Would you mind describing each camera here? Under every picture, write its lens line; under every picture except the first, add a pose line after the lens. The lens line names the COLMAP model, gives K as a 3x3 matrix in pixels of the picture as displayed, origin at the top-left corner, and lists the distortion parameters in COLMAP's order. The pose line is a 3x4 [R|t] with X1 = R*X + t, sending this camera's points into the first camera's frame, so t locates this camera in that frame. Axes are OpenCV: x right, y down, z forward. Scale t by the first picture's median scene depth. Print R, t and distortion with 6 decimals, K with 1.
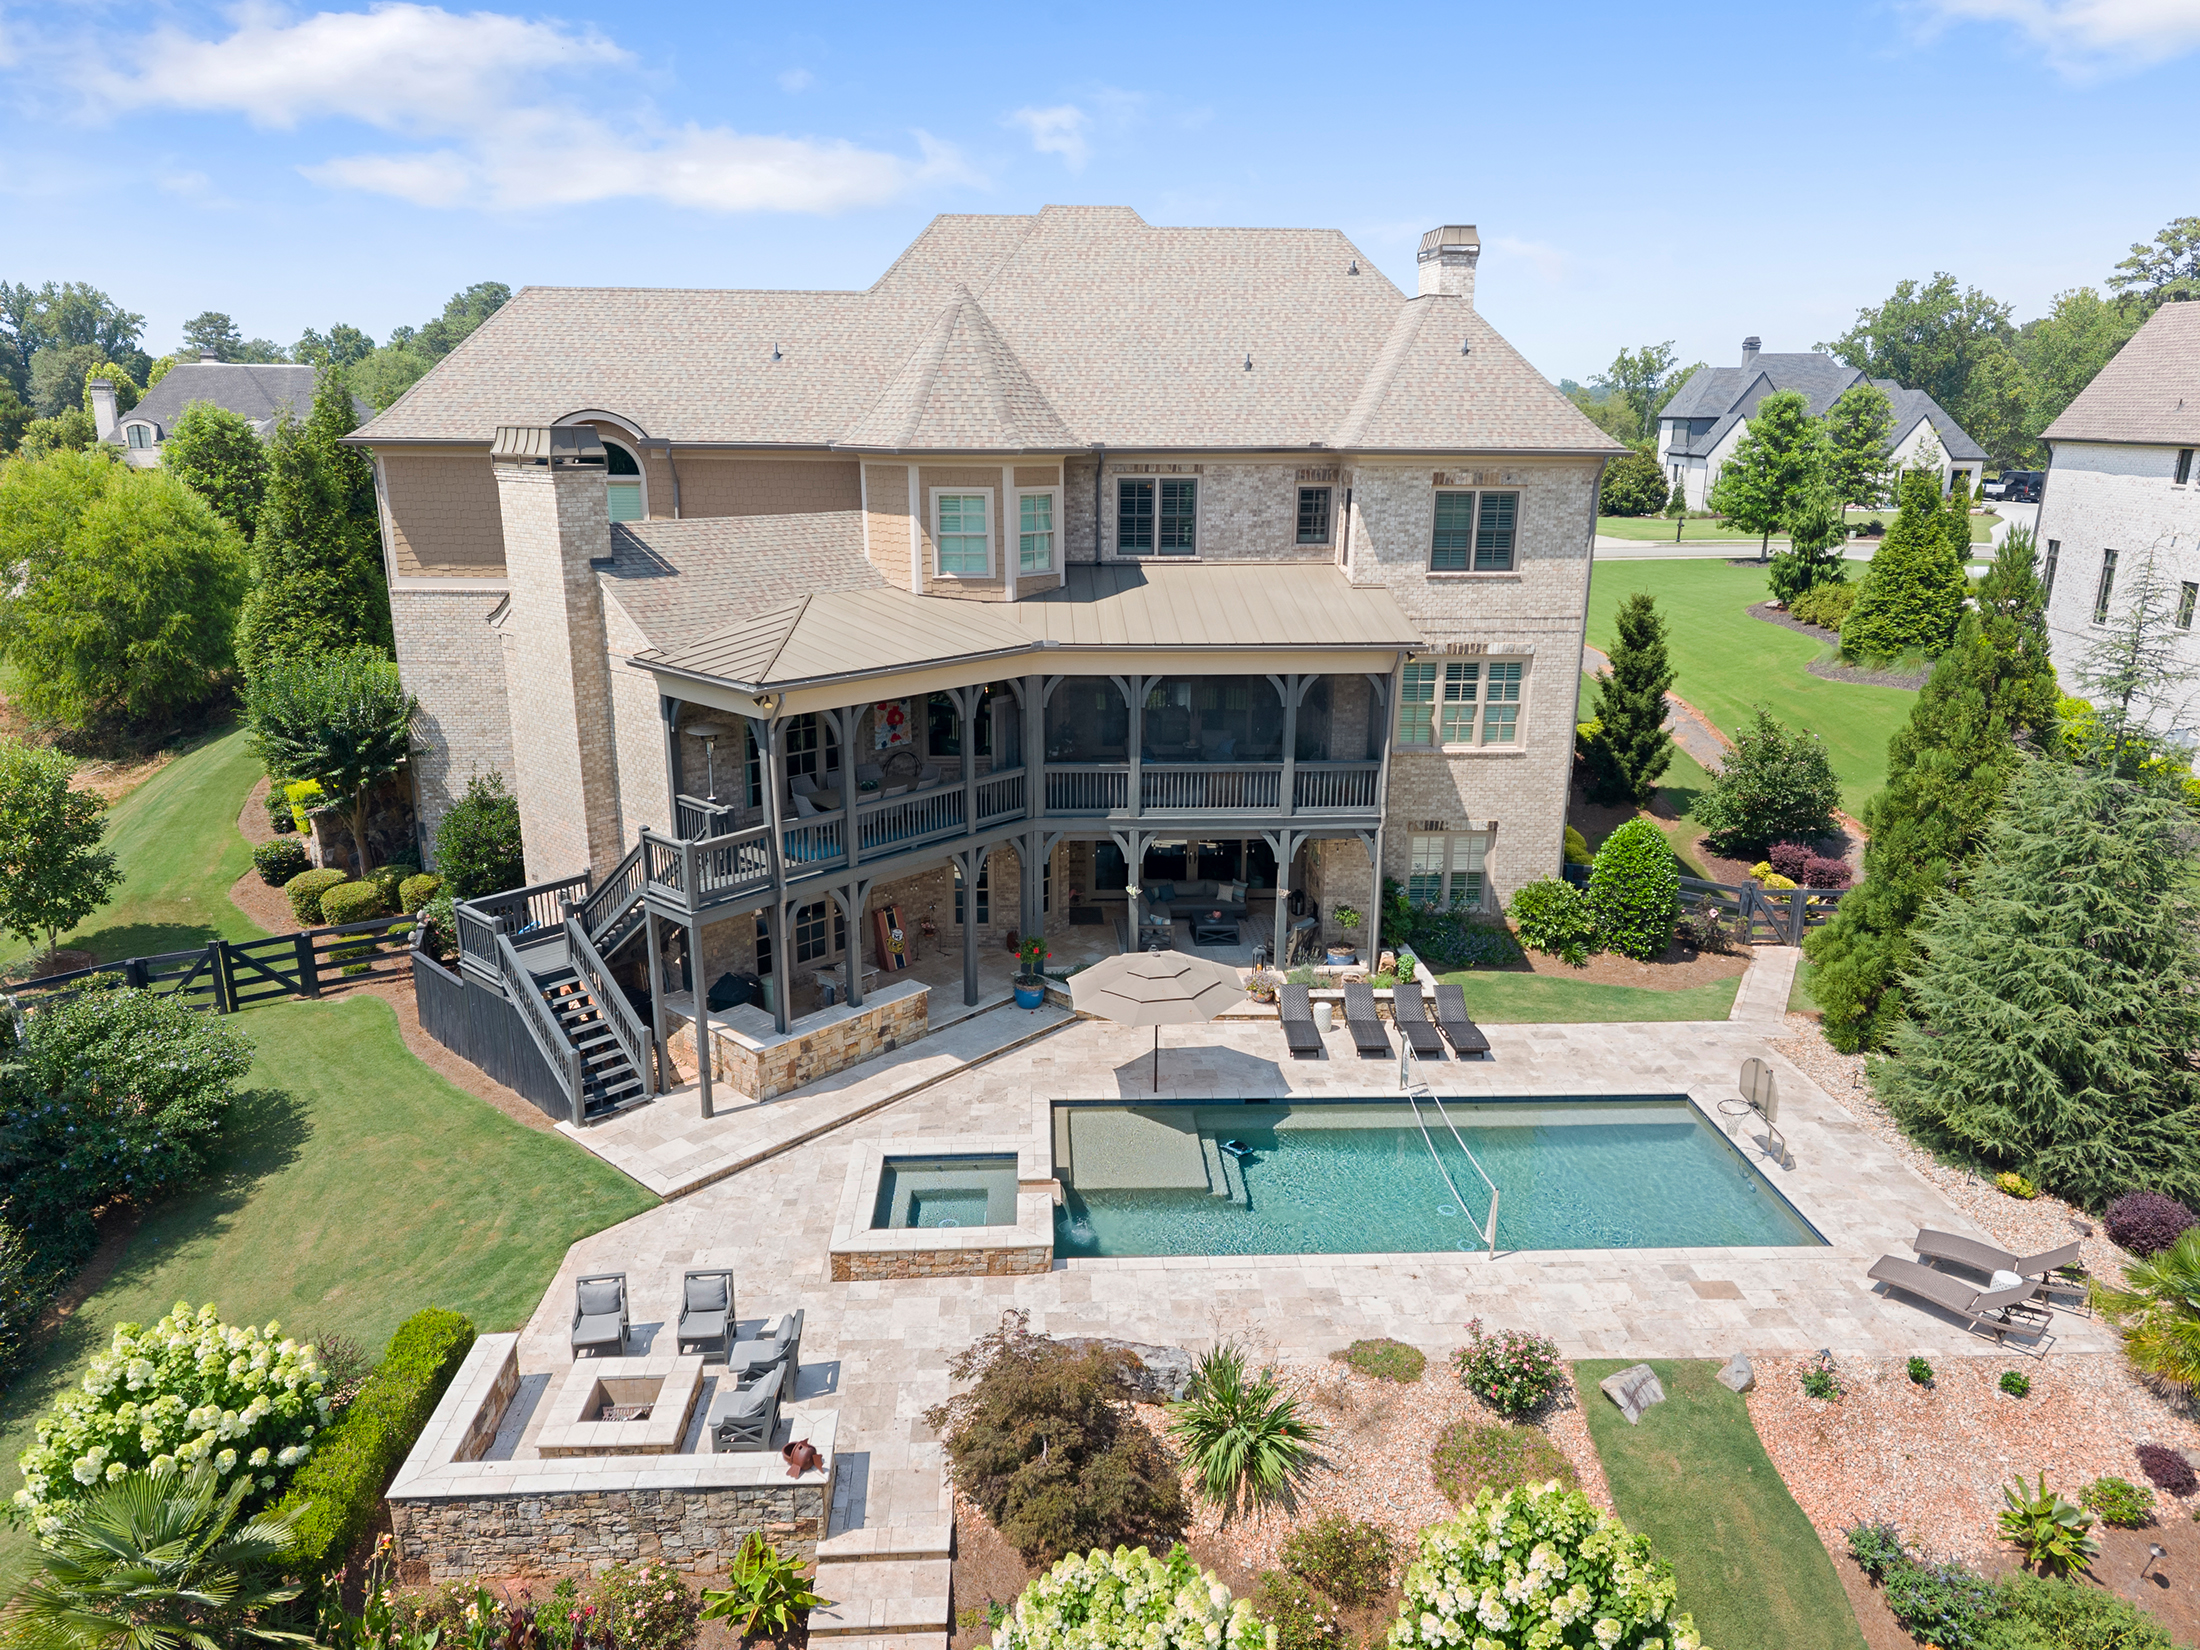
lens RADIAL K [[1451.2, 0, 1100.0], [0, 1451.2, 825.0], [0, 0, 1]] dist [0.094940, -0.124657]
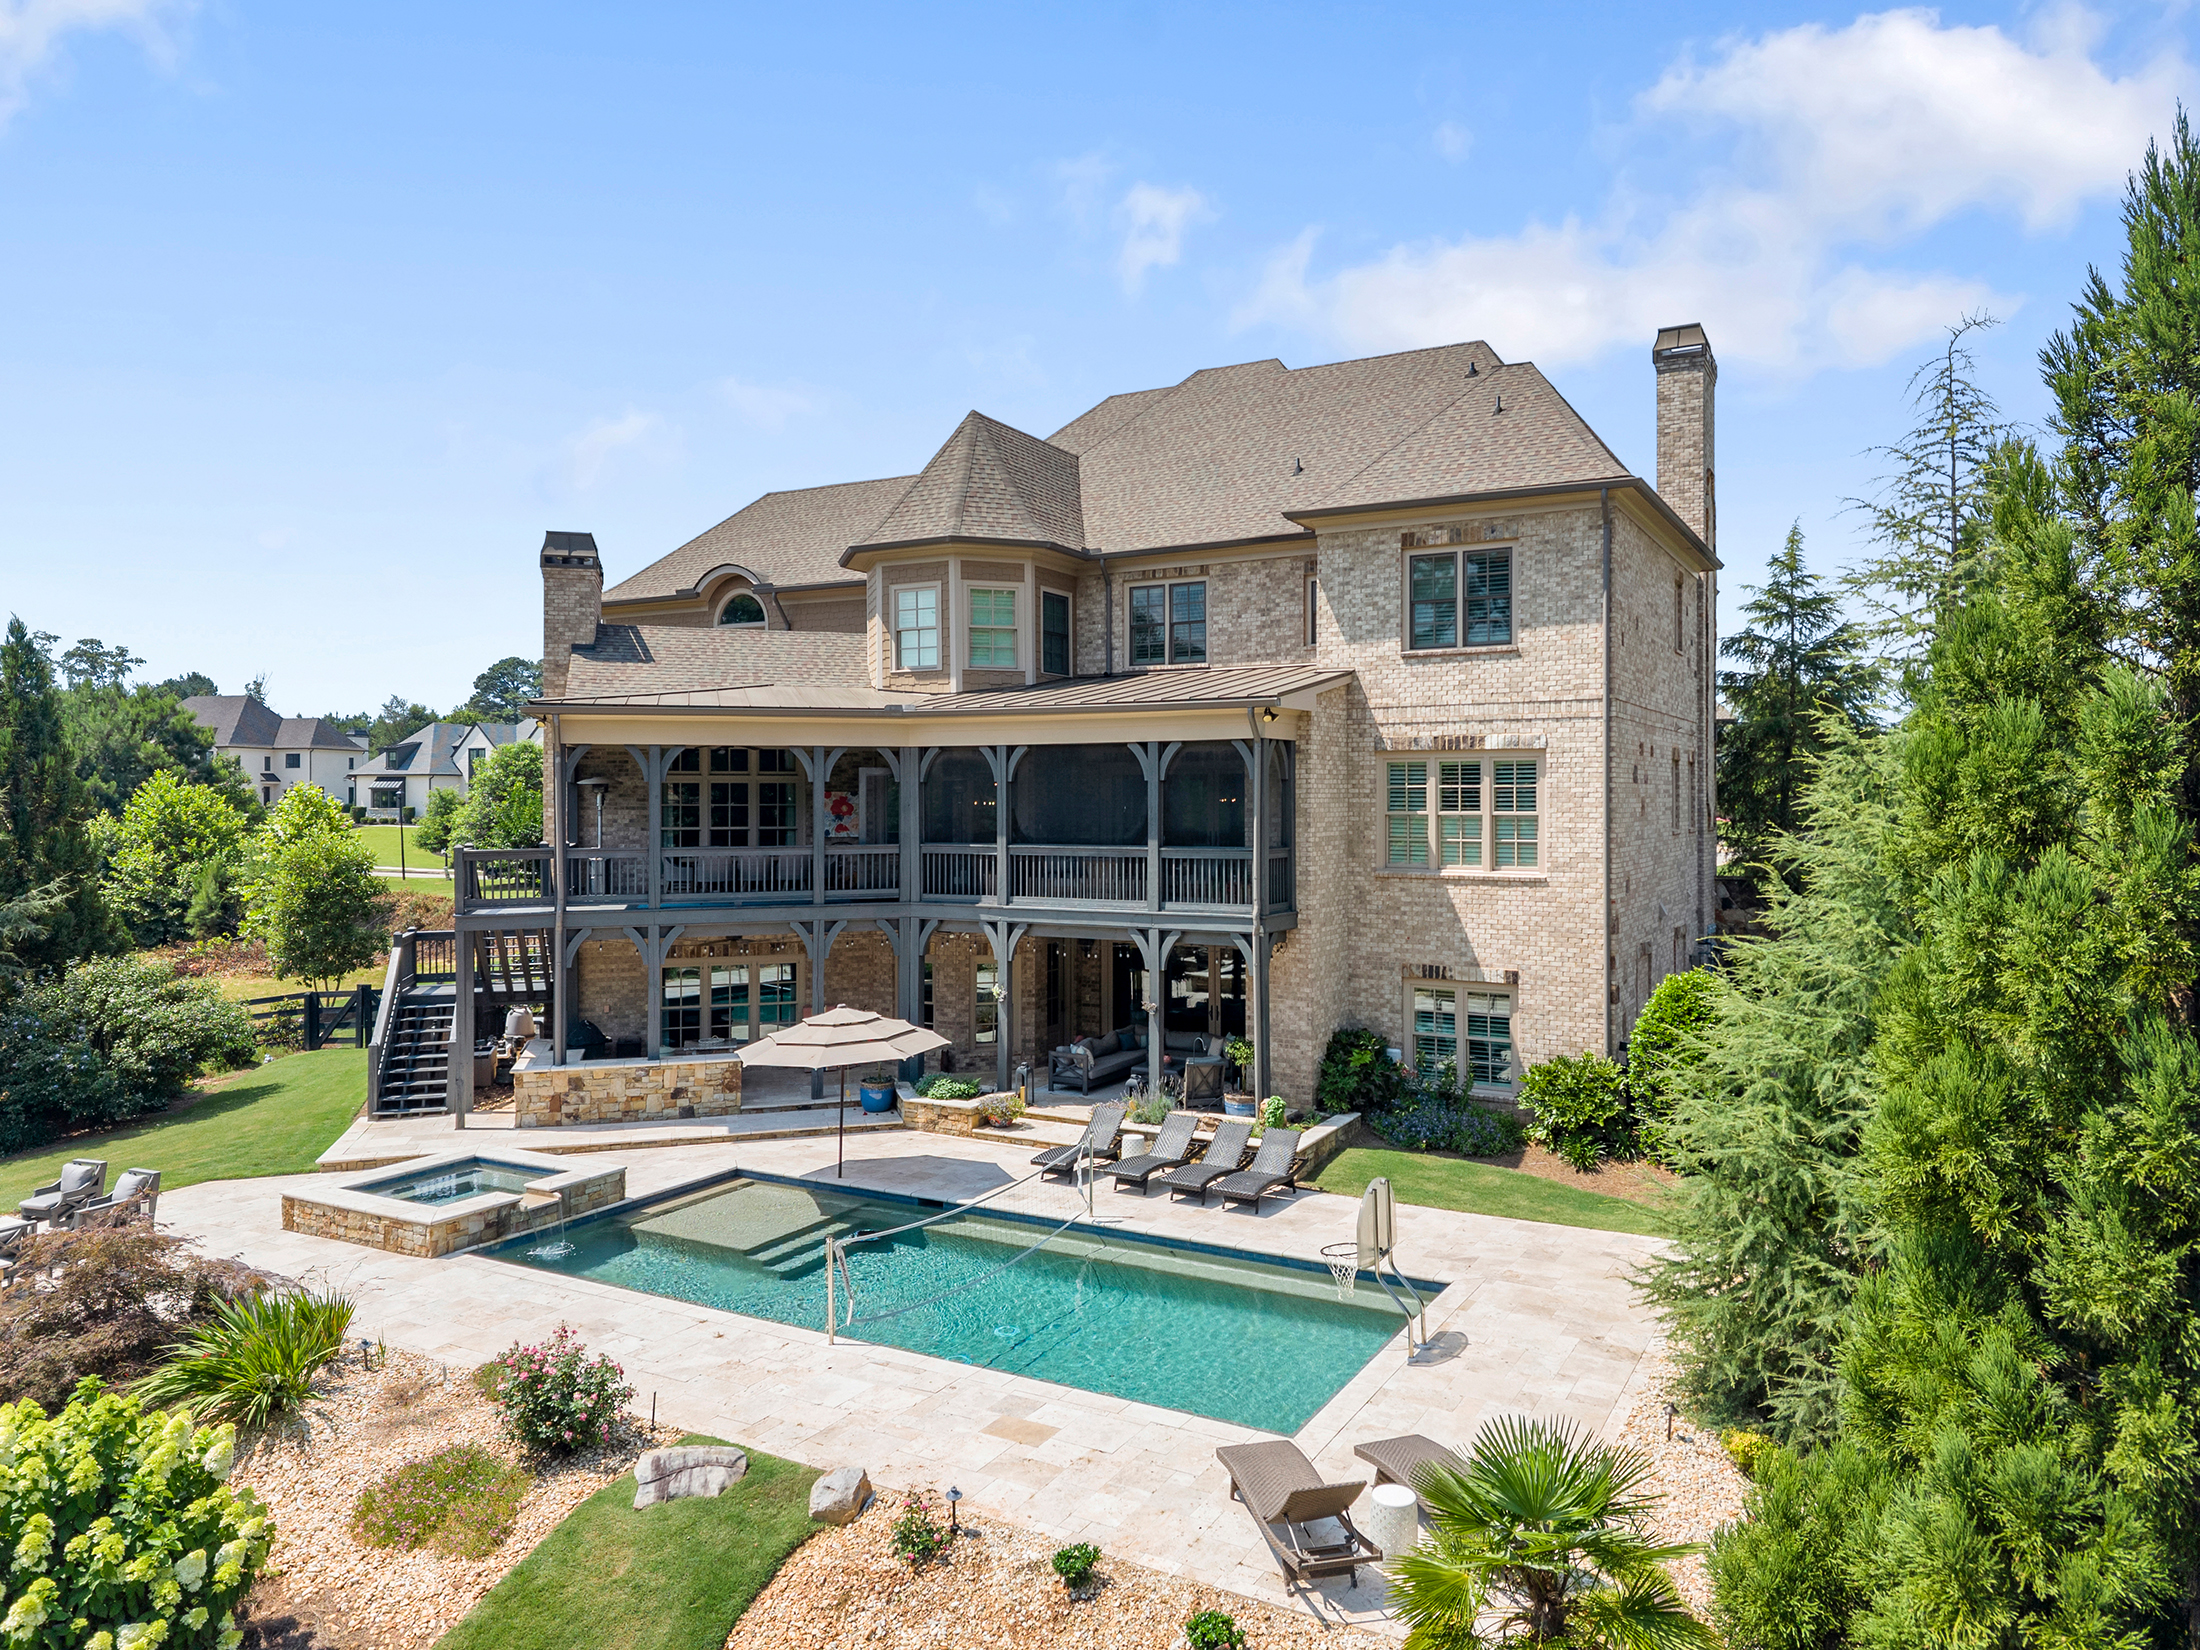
lens RADIAL K [[1456.7, 0, 1153.5], [0, 1456.7, 814.3], [0, 0, 1]] dist [0.103185, -0.220258]
pose [[0.850709, -0.008536, -0.525568, 0.536075], [-0.137371, 0.961509, -0.237971, 0.131588], [0.507369, 0.274641, 0.816792, 0.277659]]
